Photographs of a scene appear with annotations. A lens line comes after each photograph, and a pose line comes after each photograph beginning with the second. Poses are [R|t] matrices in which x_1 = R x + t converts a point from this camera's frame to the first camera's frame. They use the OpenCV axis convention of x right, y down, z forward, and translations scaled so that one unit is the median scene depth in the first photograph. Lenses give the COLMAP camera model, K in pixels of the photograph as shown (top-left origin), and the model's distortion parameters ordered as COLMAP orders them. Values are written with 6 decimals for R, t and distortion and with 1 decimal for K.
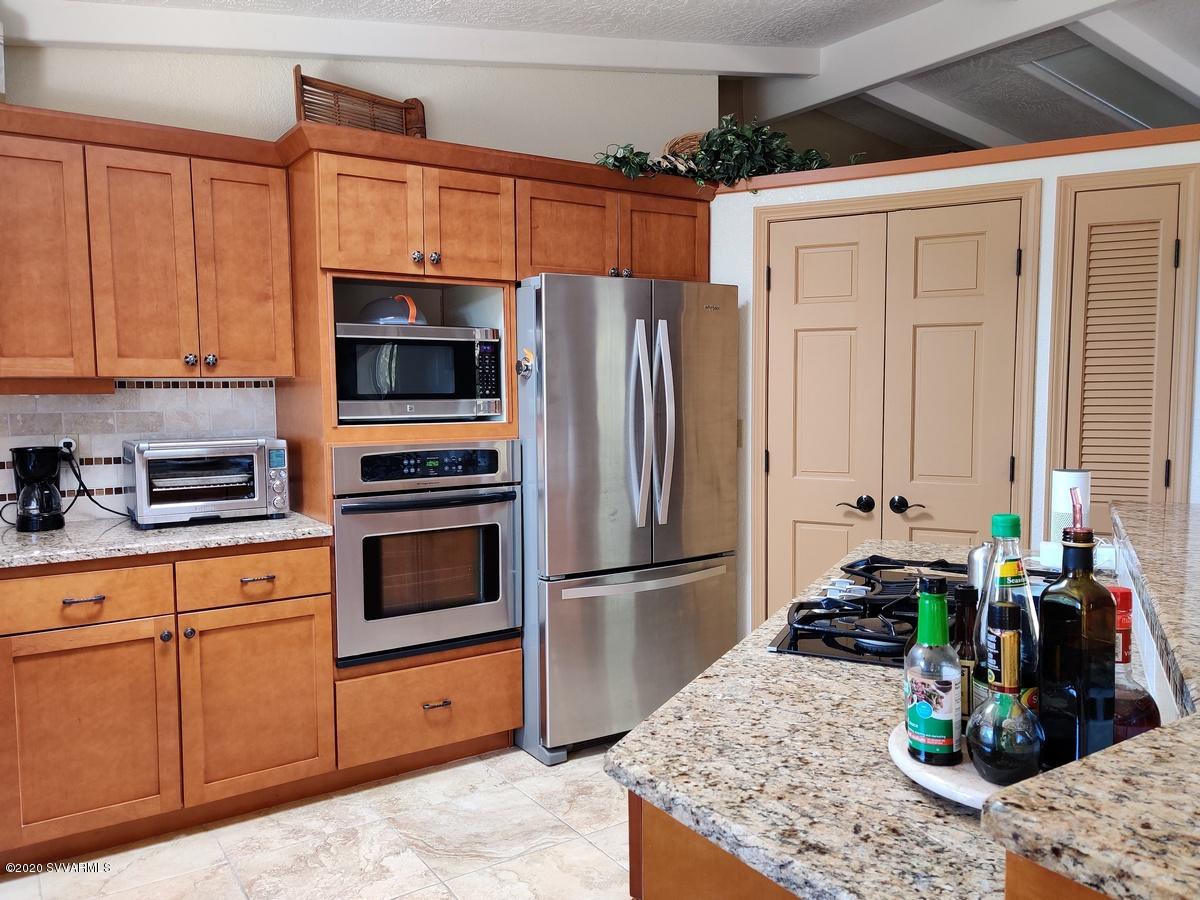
lens RADIAL K [[946.4, 0, 605.0], [0, 946.4, 457.6], [0, 0, 1]] dist [0.043652, -0.016871]
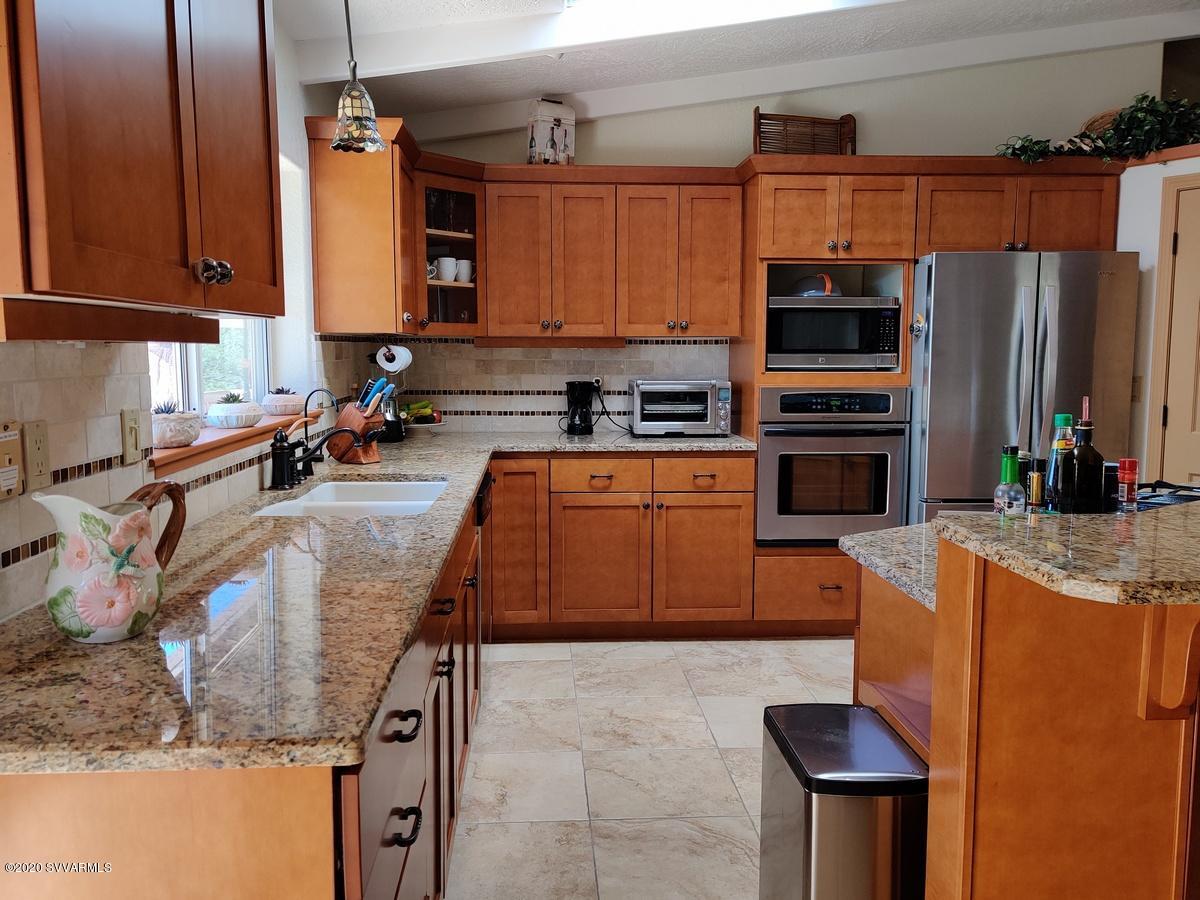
lens RADIAL K [[946.4, 0, 583.6], [0, 946.4, 446.3], [0, 0, 1]] dist [0.043652, -0.016871]
pose [[0.864662, 0.060815, -0.498660, 0.178845], [-0.046688, 0.998077, 0.040767, 0.029710], [0.500180, -0.011969, 0.865839, -0.317900]]
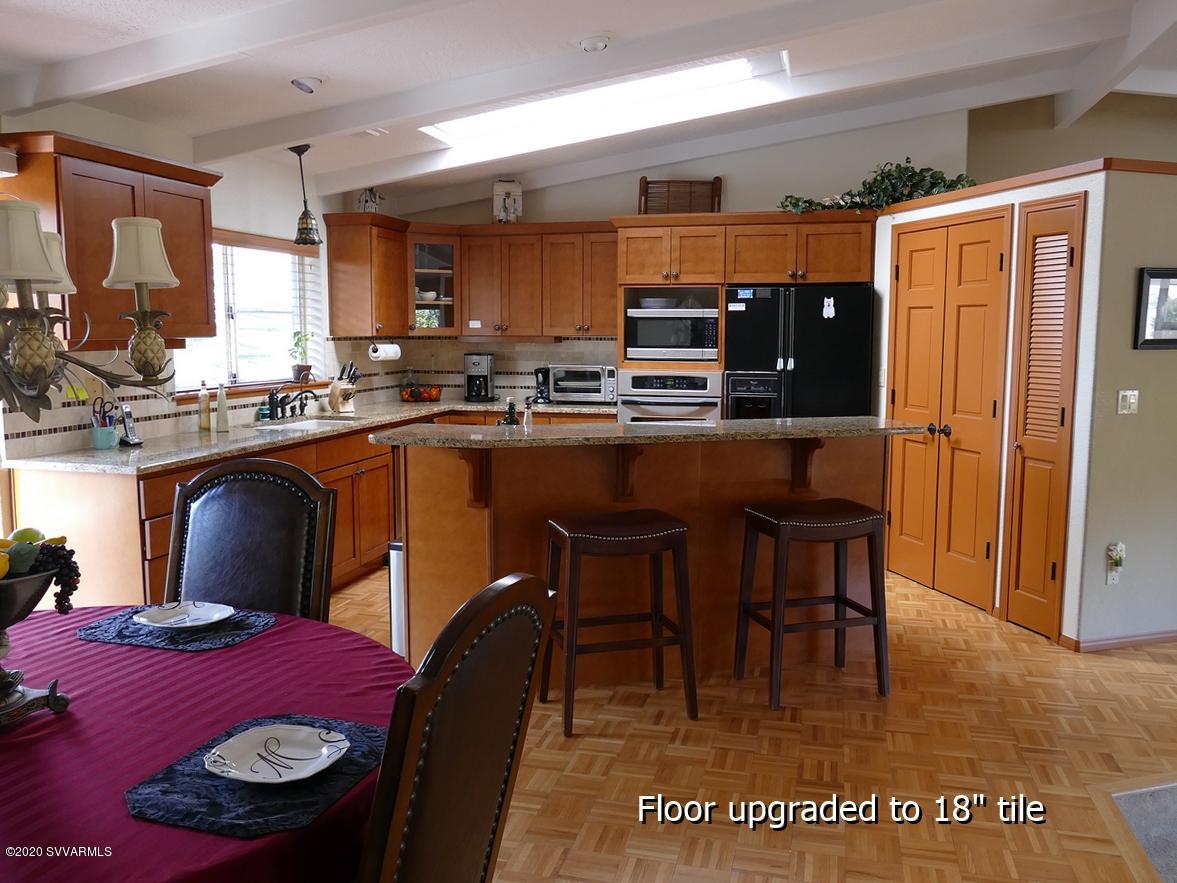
lens RADIAL K [[1007.8, 0, 583.6], [0, 1007.8, 435.4], [0, 0, 1]] dist [-0.011049, 0.015217]
pose [[0.664879, 0.087257, -0.741837, 1.232491], [-0.063453, 0.996161, 0.060300, 0.001241], [0.744251, 0.006980, 0.667864, -0.488868]]
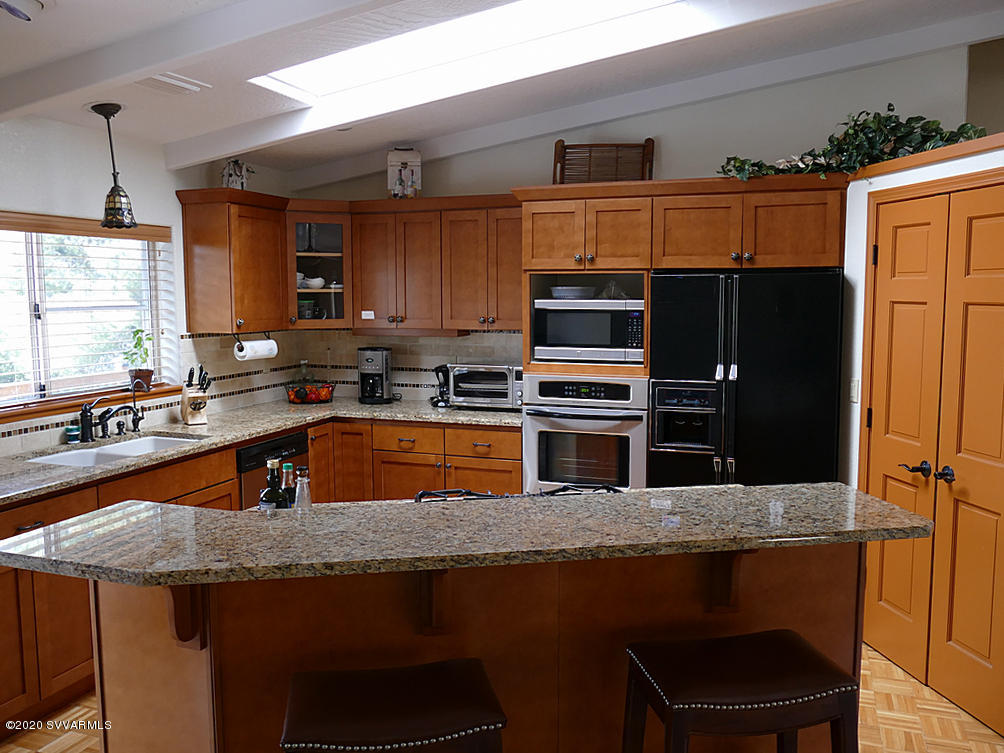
lens RADIAL K [[859.7, 0, 501.0], [0, 859.7, 370.0], [0, 0, 1]] dist [-0.011049, 0.015217]
pose [[0.586409, 0.082292, -0.805824, 0.881545], [-0.062631, 0.996454, 0.056182, -0.098381], [0.807590, 0.017524, 0.589483, 0.060475]]
